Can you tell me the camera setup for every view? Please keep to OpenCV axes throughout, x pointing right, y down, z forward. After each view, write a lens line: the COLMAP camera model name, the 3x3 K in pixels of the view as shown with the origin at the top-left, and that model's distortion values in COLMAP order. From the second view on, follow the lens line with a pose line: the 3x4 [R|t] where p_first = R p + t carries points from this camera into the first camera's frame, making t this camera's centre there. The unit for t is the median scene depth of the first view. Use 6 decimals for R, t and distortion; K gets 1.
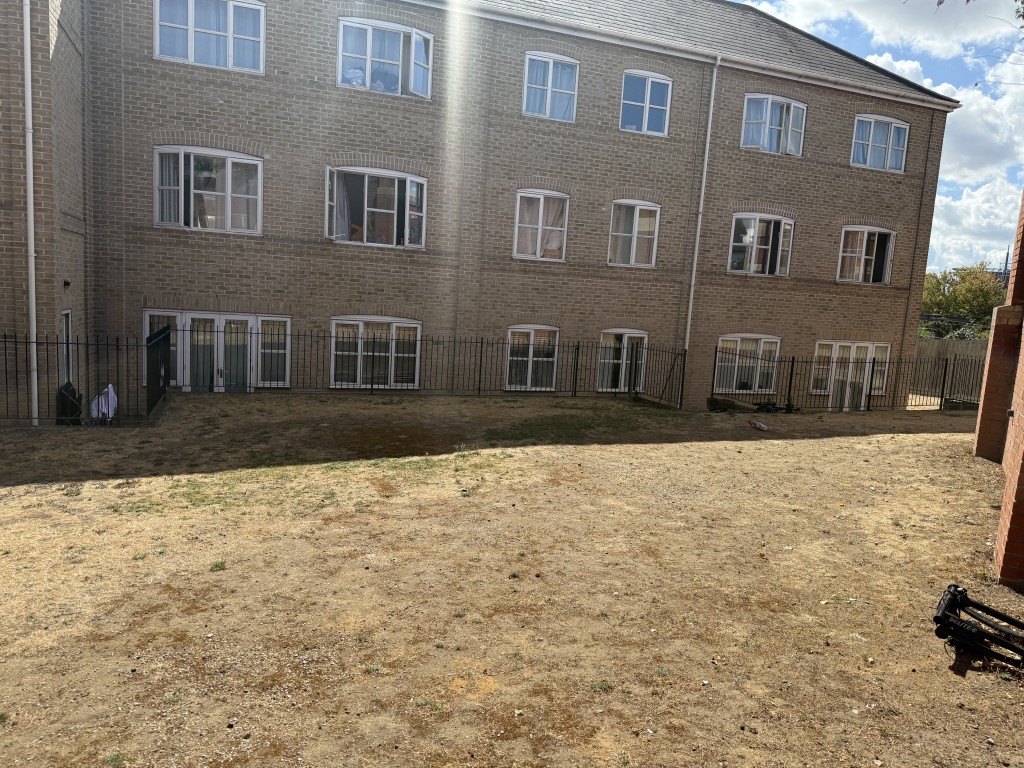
lens RADIAL K [[737.2, 0, 512.0], [0, 737.2, 384.0], [0, 0, 1]] dist [0.100911, -0.172972]
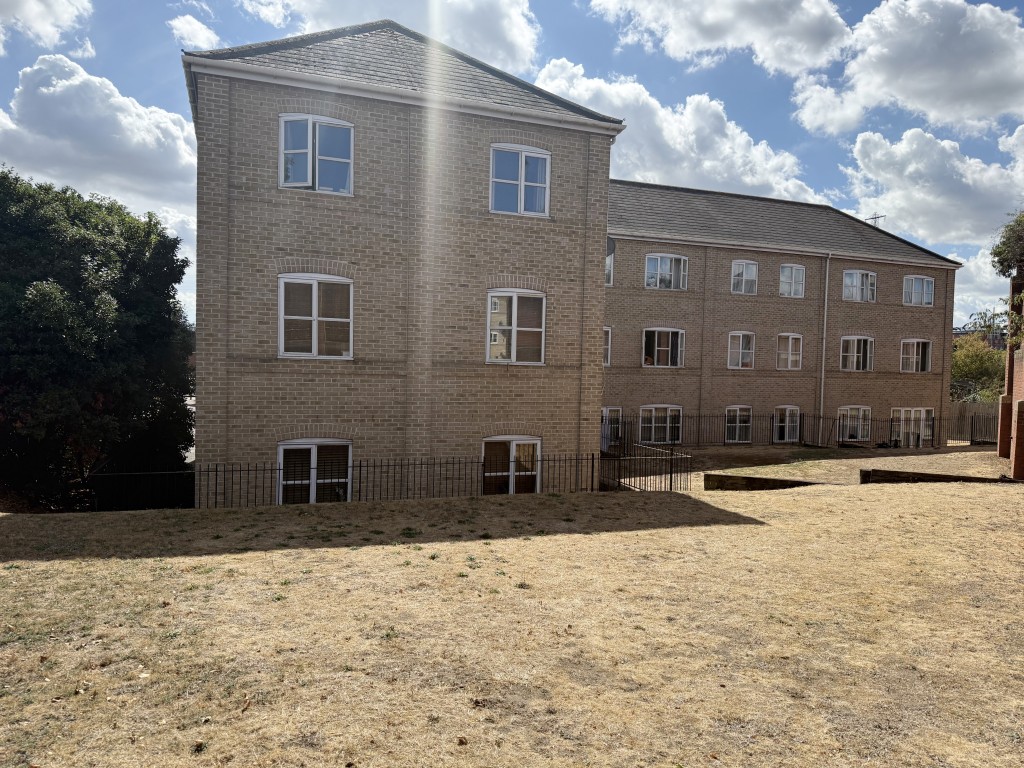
lens RADIAL K [[737.2, 0, 512.0], [0, 737.2, 384.0], [0, 0, 1]] dist [0.100911, -0.172972]
pose [[0.999148, -0.040554, 0.007608, -0.482176], [0.041122, 0.993835, -0.102961, 0.027564], [-0.003386, 0.103187, 0.994656, -0.709382]]
